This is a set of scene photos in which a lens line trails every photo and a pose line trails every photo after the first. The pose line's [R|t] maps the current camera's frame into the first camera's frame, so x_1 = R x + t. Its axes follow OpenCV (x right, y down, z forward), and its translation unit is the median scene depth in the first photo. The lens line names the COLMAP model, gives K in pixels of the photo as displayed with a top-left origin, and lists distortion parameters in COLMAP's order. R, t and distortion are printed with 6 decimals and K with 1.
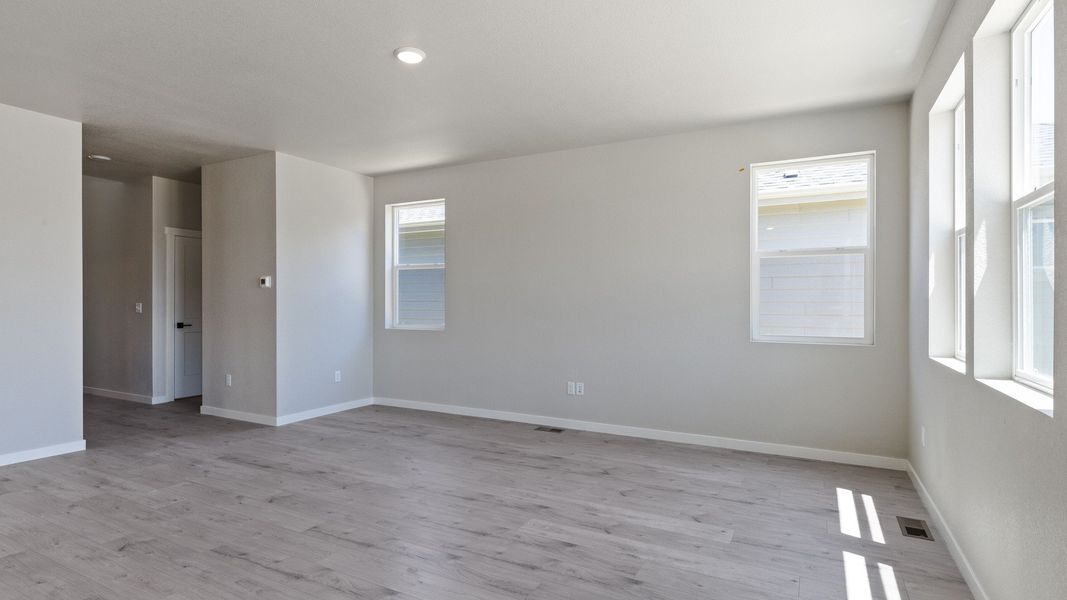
lens RADIAL K [[530.9, 0, 535.1], [0, 530.9, 299.7], [0, 0, 1]] dist [0.000201, -0.001581]
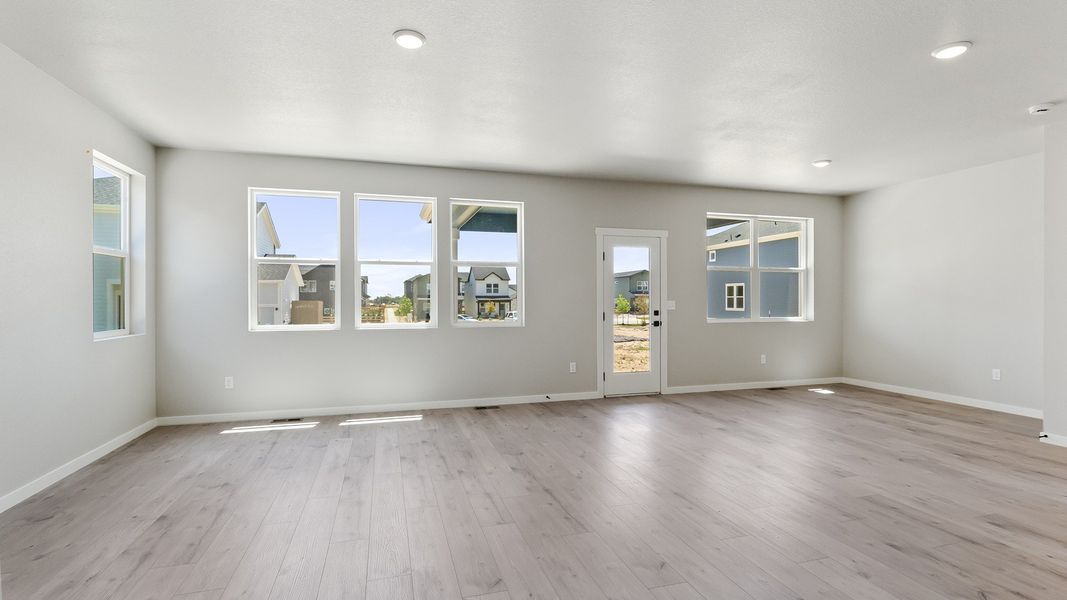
lens RADIAL K [[496.3, 0, 531.8], [0, 496.3, 299.9], [0, 0, 1]] dist [-0.005661, -0.000035]
pose [[-0.698961, -0.002148, 0.715157, -0.748774], [-0.002429, 0.999997, 0.000629, 0.004068], [-0.715156, -0.001298, -0.698964, 1.070807]]
